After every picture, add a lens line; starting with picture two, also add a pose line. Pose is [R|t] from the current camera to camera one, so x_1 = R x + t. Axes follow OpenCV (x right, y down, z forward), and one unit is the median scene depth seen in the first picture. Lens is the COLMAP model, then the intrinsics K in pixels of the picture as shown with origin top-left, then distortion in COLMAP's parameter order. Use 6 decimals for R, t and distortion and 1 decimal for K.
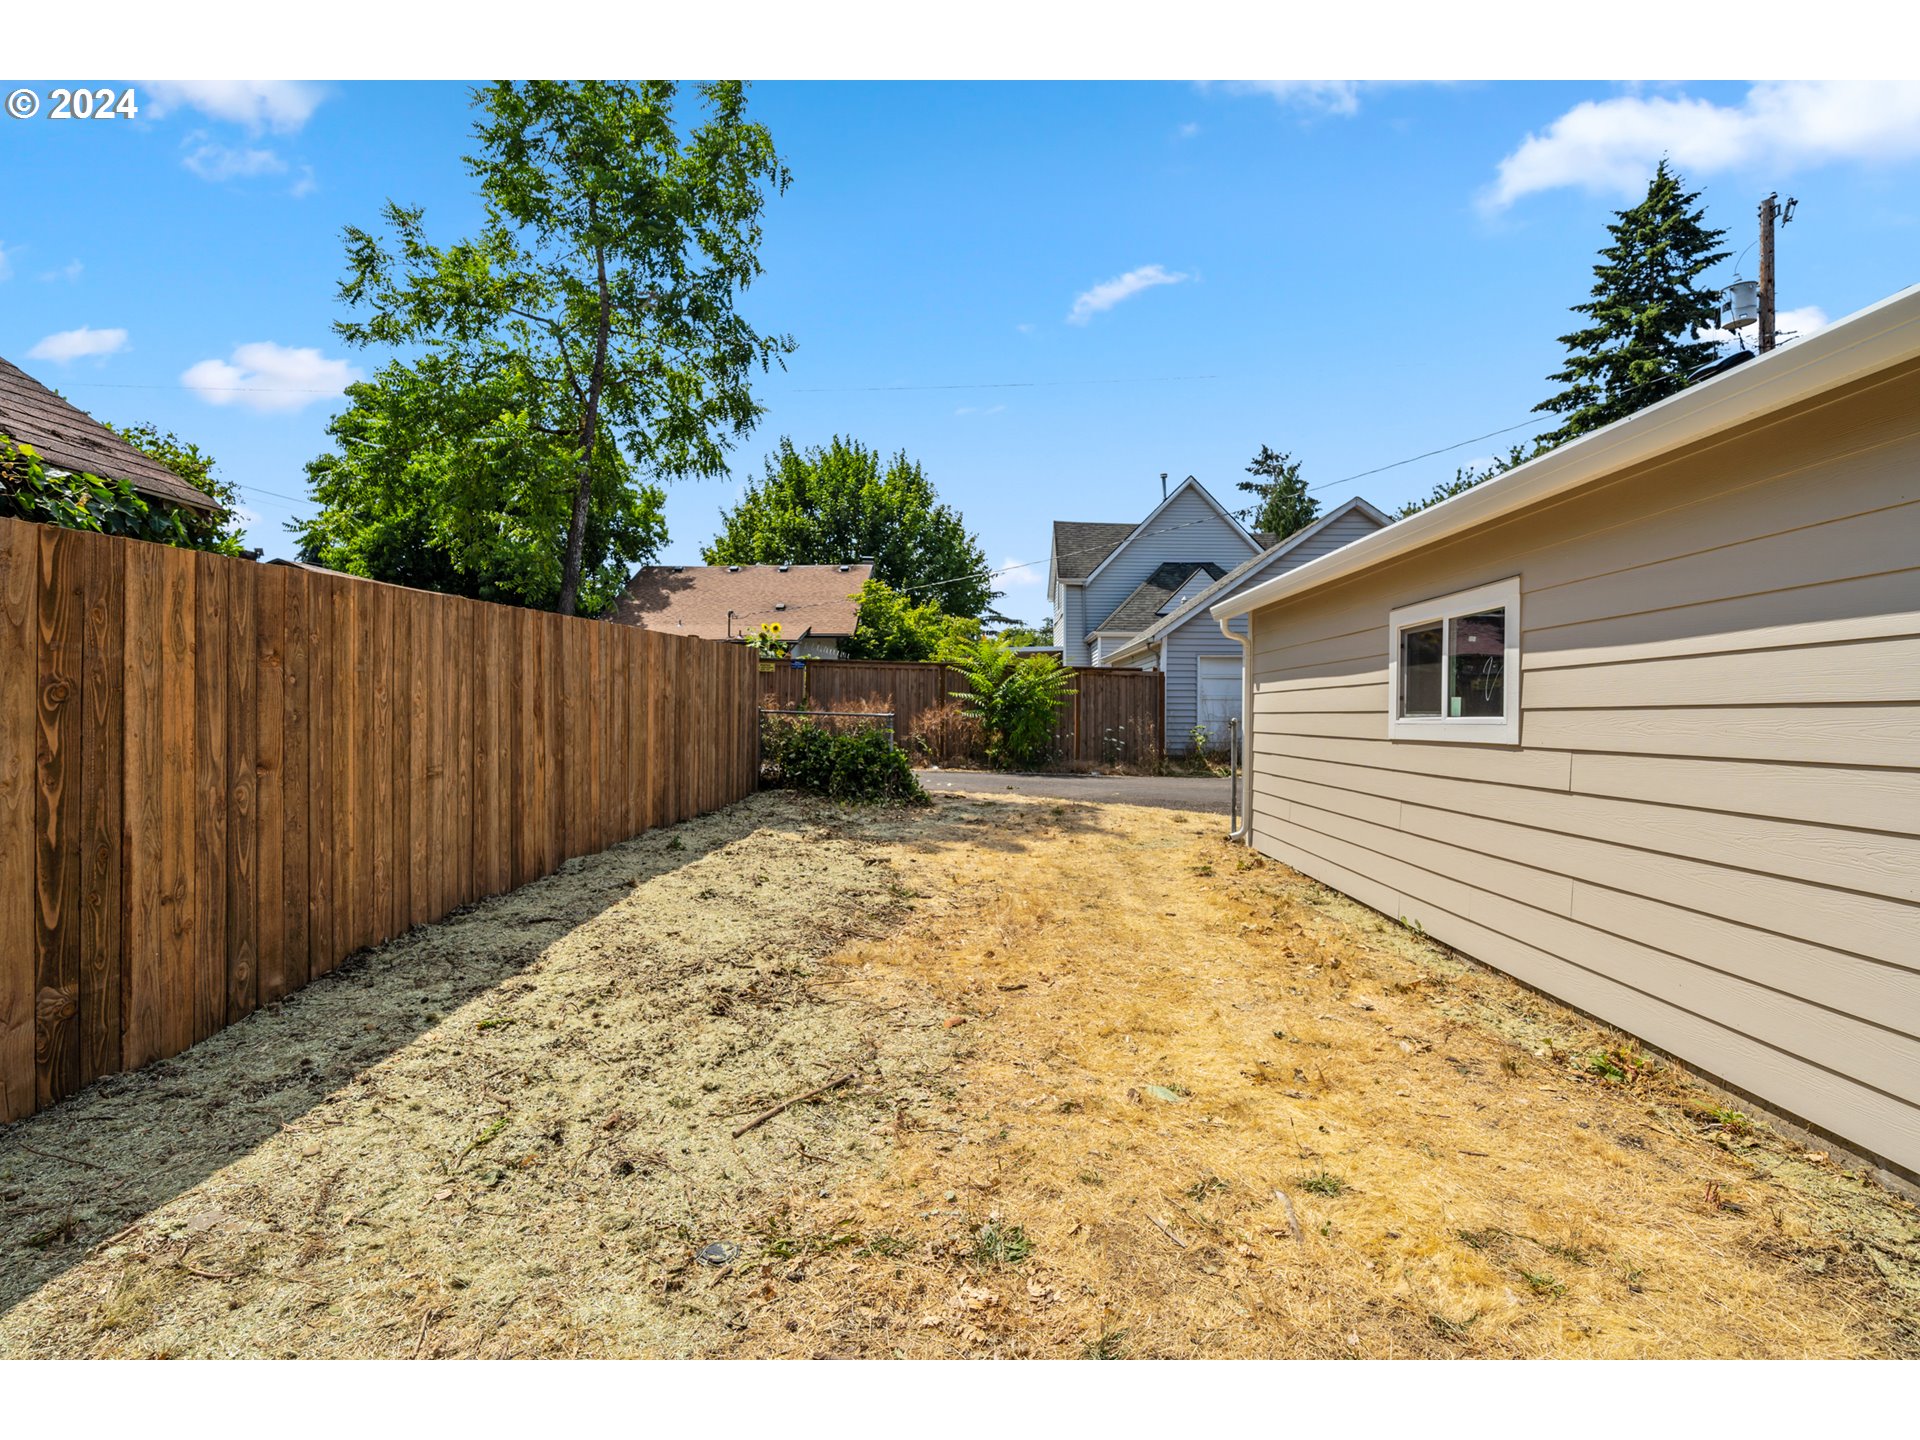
lens RADIAL K [[928.4, 0, 960.0], [0, 928.4, 720.0], [0, 0, 1]] dist [-0.001184, -0.000802]
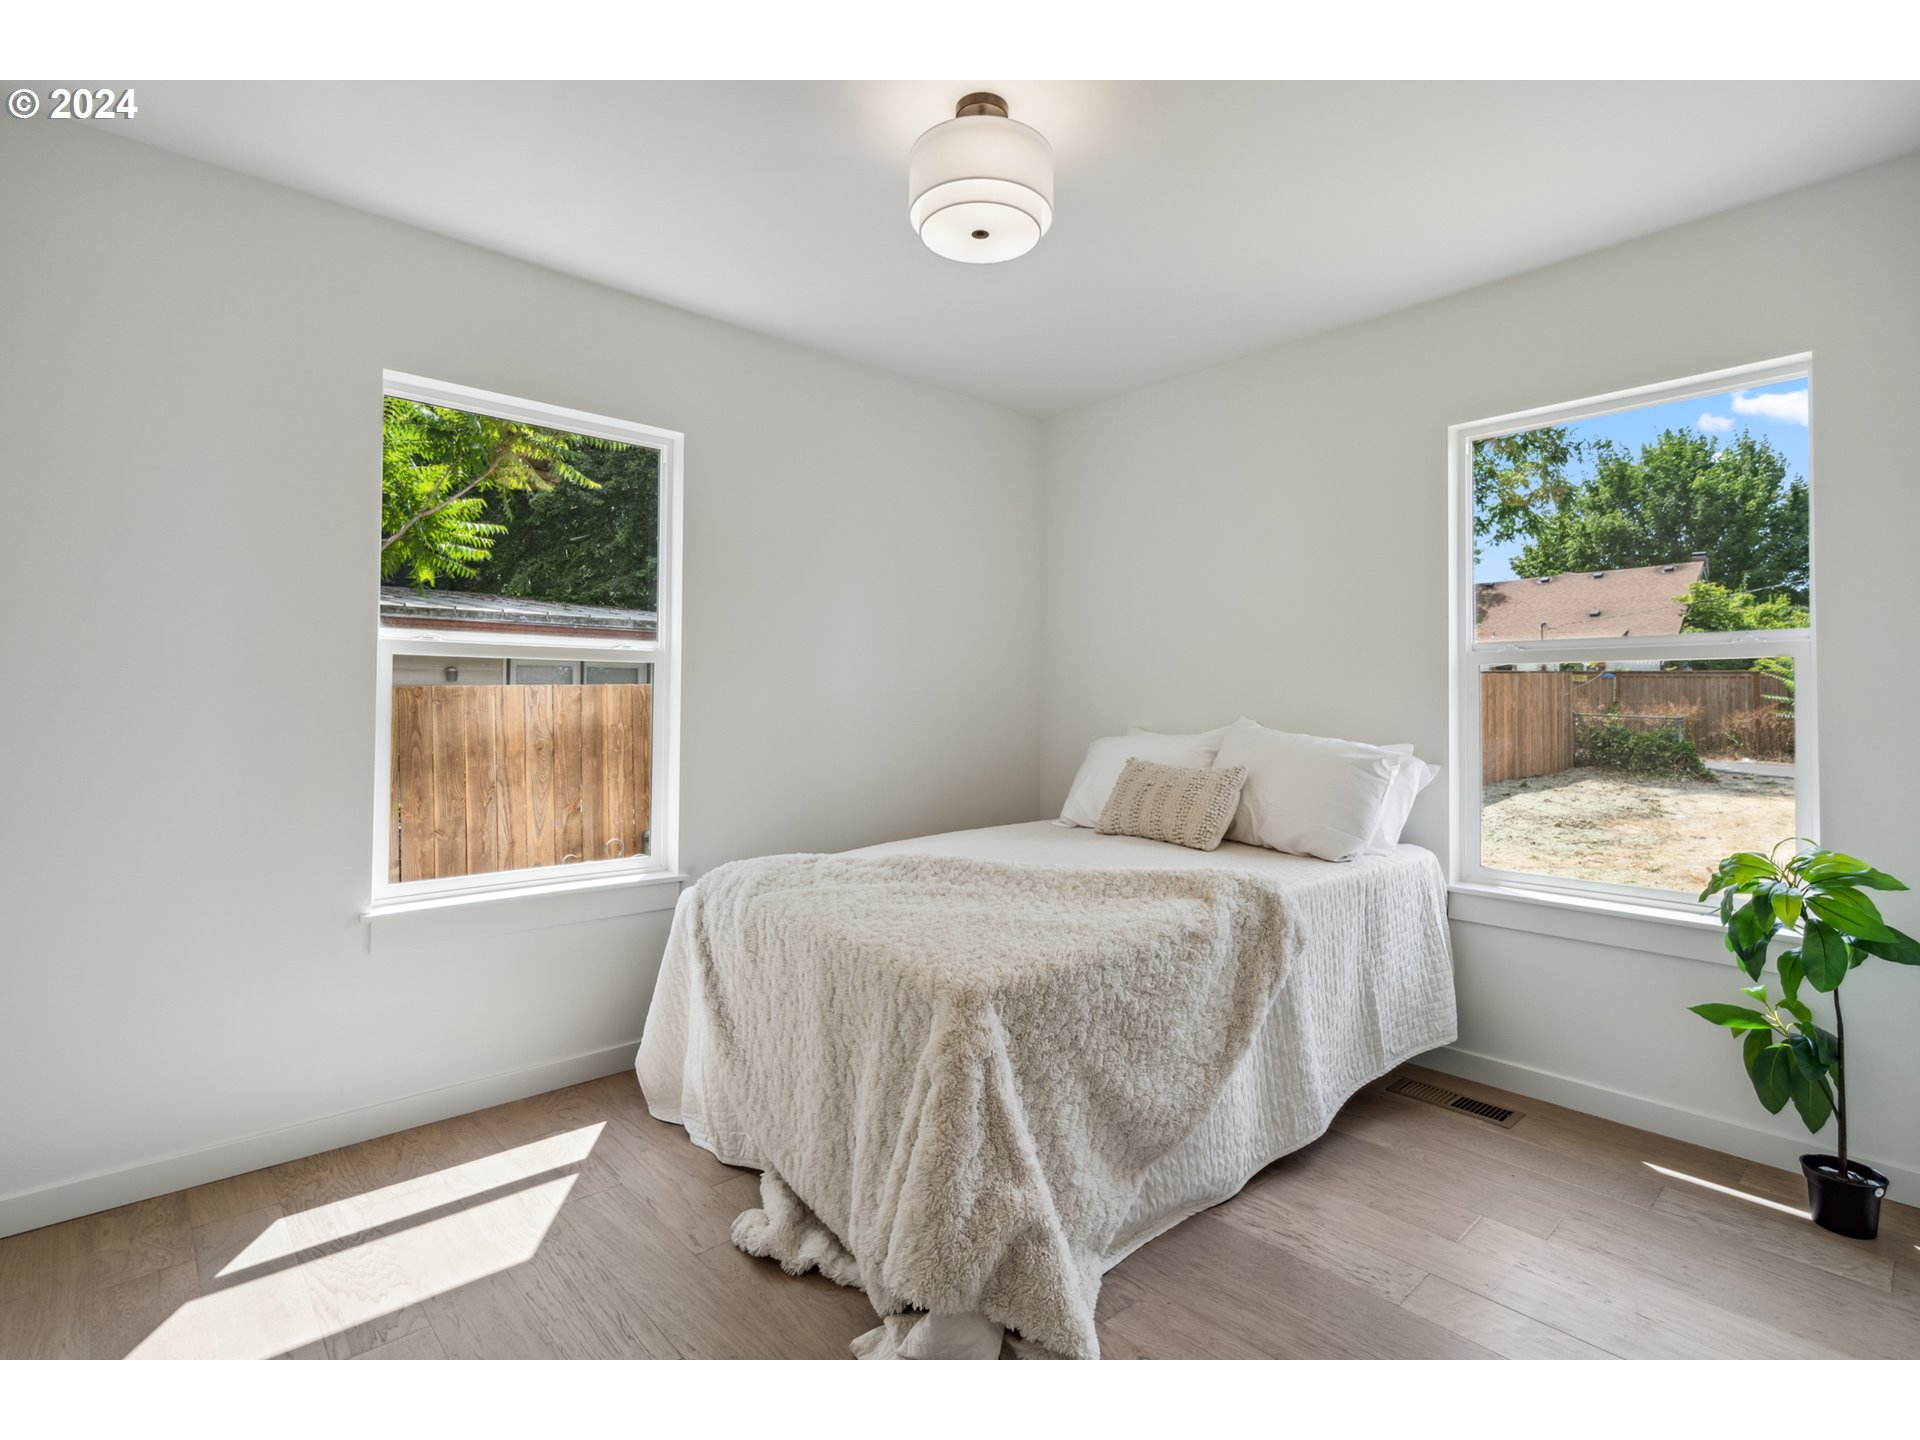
lens RADIAL K [[928.4, 0, 960.0], [0, 928.4, 720.0], [0, 0, 1]] dist [-0.001184, -0.000802]
pose [[0.701166, 0.005970, -0.712973, 0.040925], [-0.000526, 0.999969, 0.007856, -0.003033], [0.712998, -0.005134, 0.701148, -0.197966]]
